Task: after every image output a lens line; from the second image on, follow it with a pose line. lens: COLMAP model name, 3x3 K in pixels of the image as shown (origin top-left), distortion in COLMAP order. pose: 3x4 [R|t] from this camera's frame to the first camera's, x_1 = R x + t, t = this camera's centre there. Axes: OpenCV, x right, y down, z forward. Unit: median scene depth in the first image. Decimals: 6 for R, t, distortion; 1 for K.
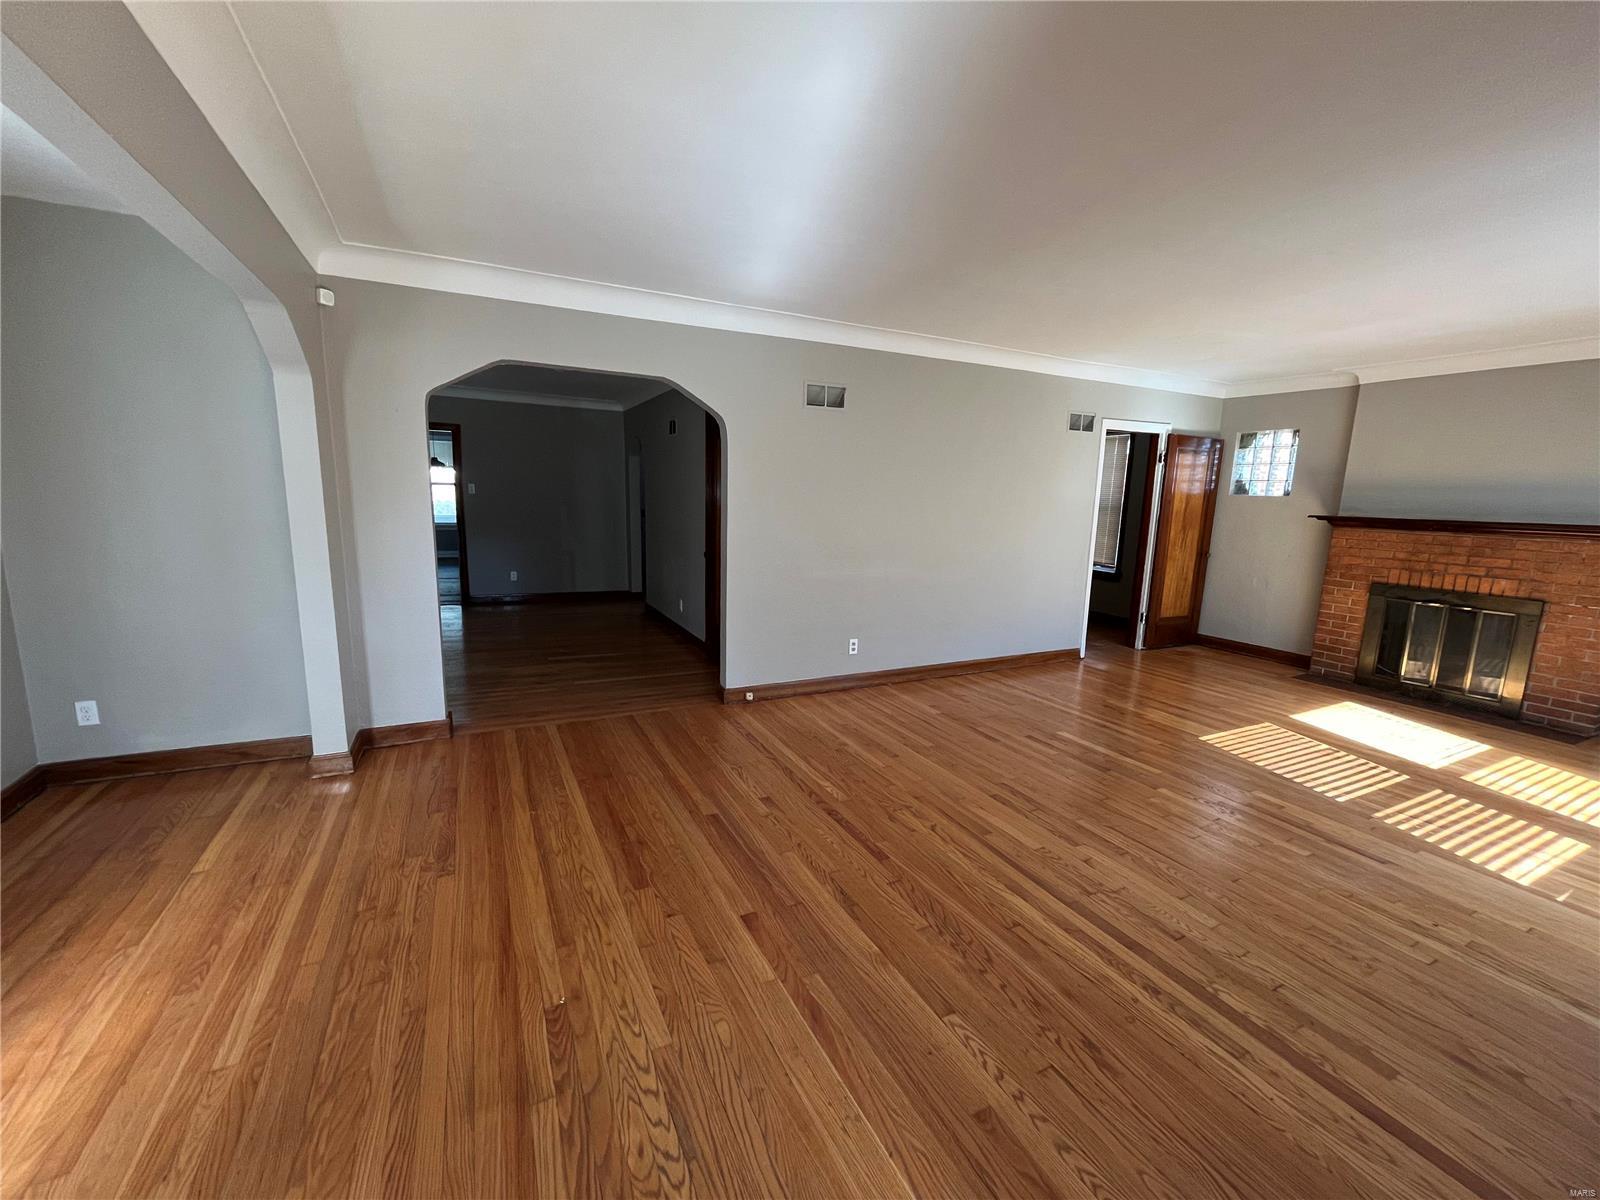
lens RADIAL K [[646.8, 0, 801.1], [0, 646.8, 597.7], [0, 0, 1]] dist [-0.001232, -0.000265]
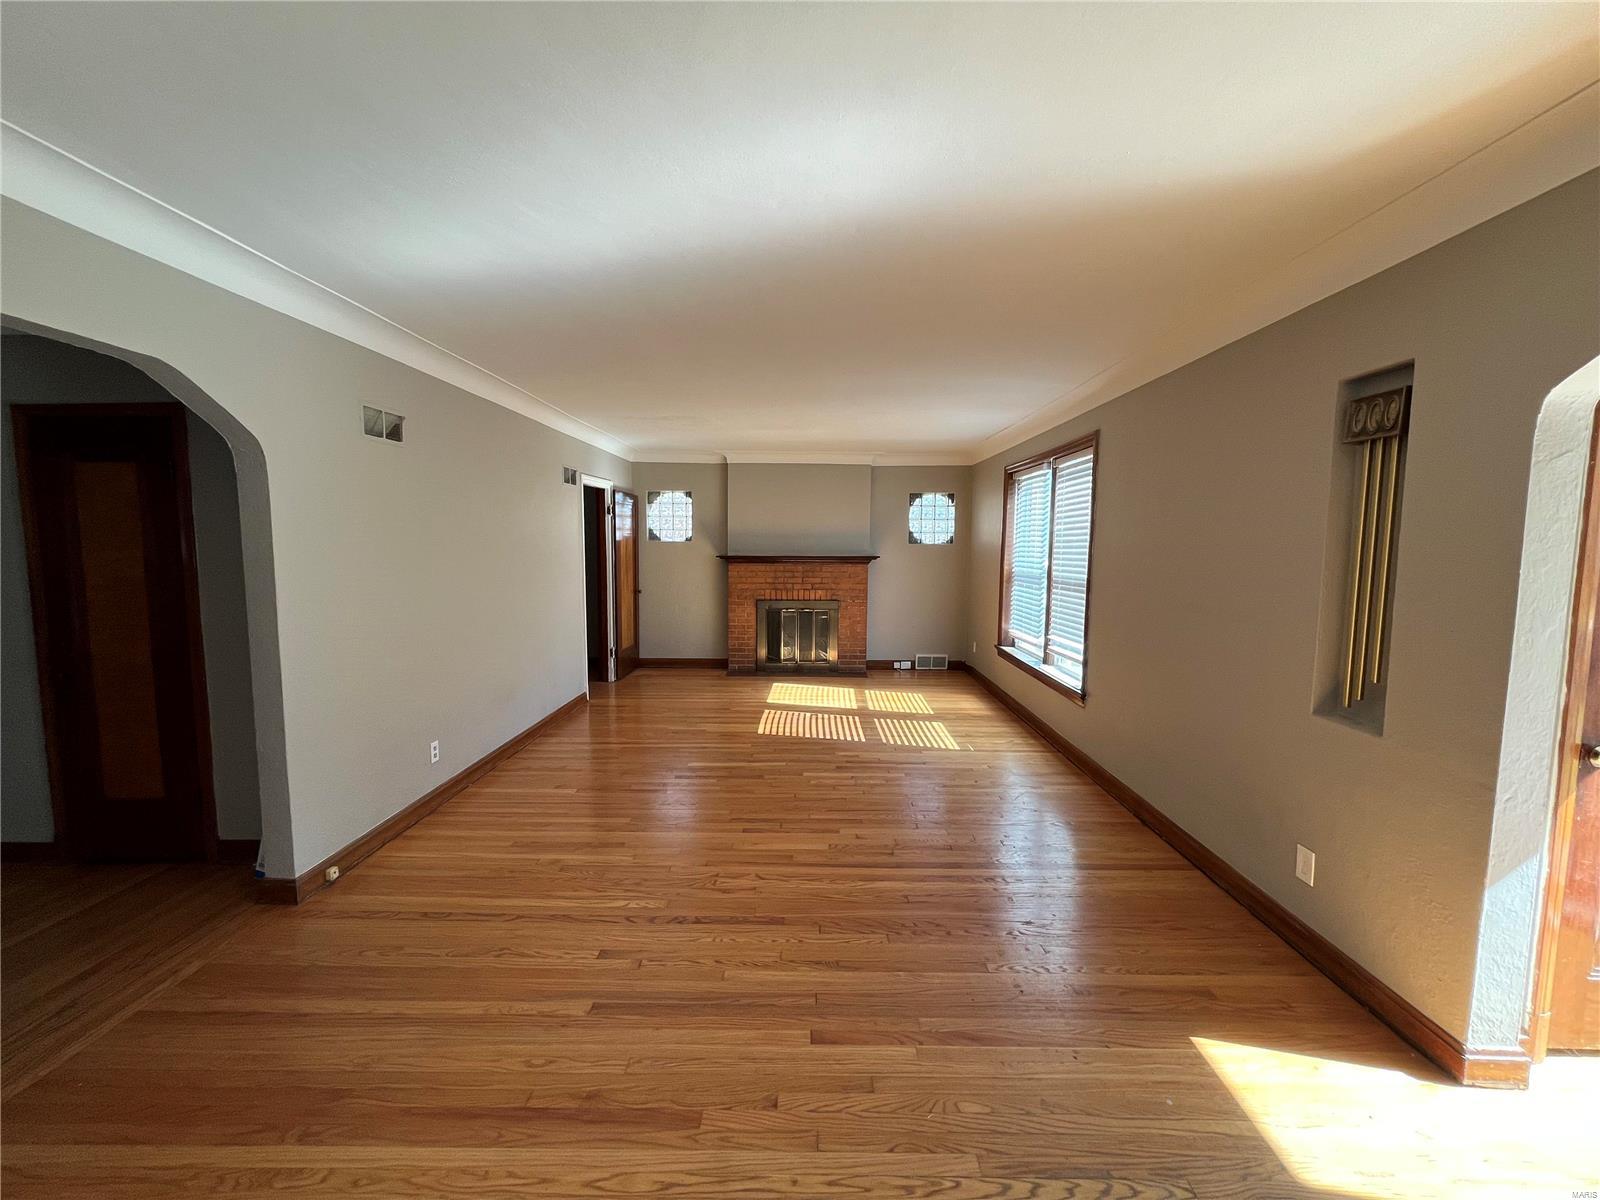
lens RADIAL K [[646.8, 0, 801.1], [0, 646.8, 597.7], [0, 0, 1]] dist [-0.001232, -0.000265]
pose [[0.457021, -0.097970, 0.884044, -0.423871], [0.147487, 0.988503, 0.033300, -0.073760], [-0.877143, 0.115166, 0.466216, 0.272364]]
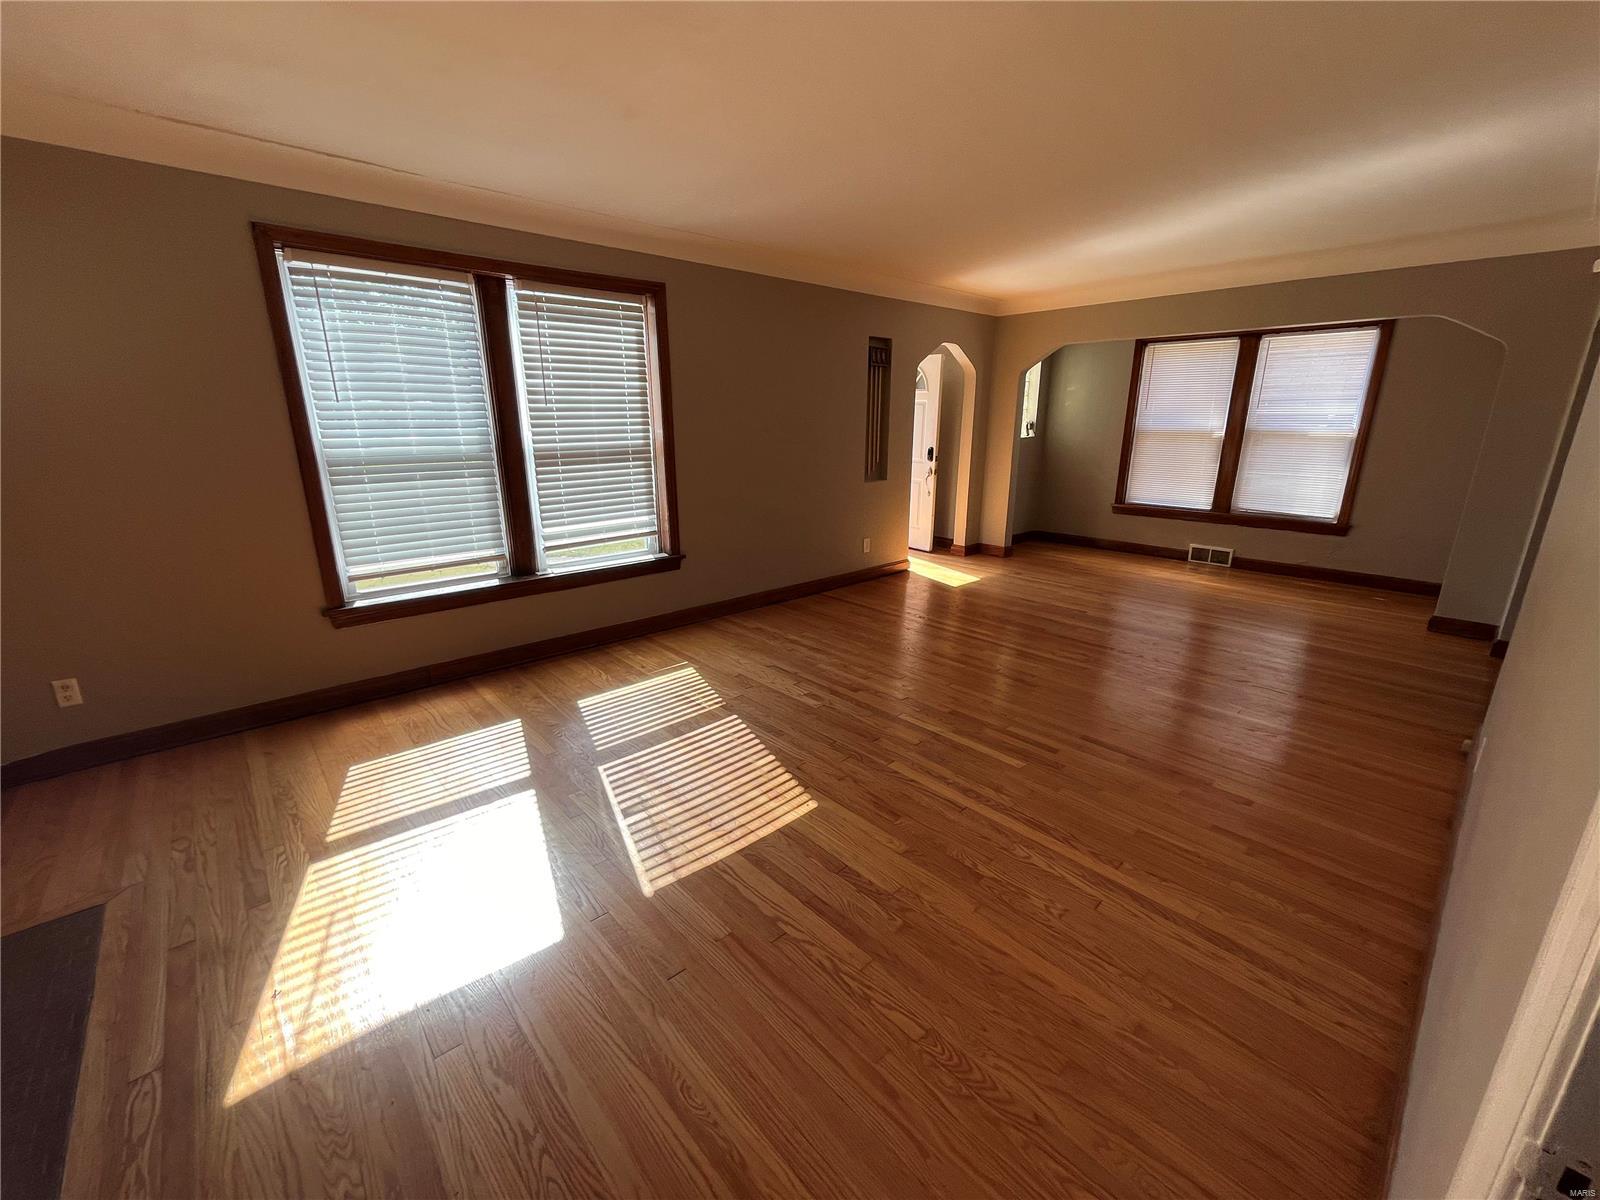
lens RADIAL K [[646.8, 0, 801.1], [0, 646.8, 597.7], [0, 0, 1]] dist [-0.001232, -0.000265]
pose [[-0.961857, 0.046218, -0.269622, 0.754370], [-0.071511, 0.908869, 0.410906, -0.209805], [0.264042, 0.414513, -0.870896, 1.371399]]
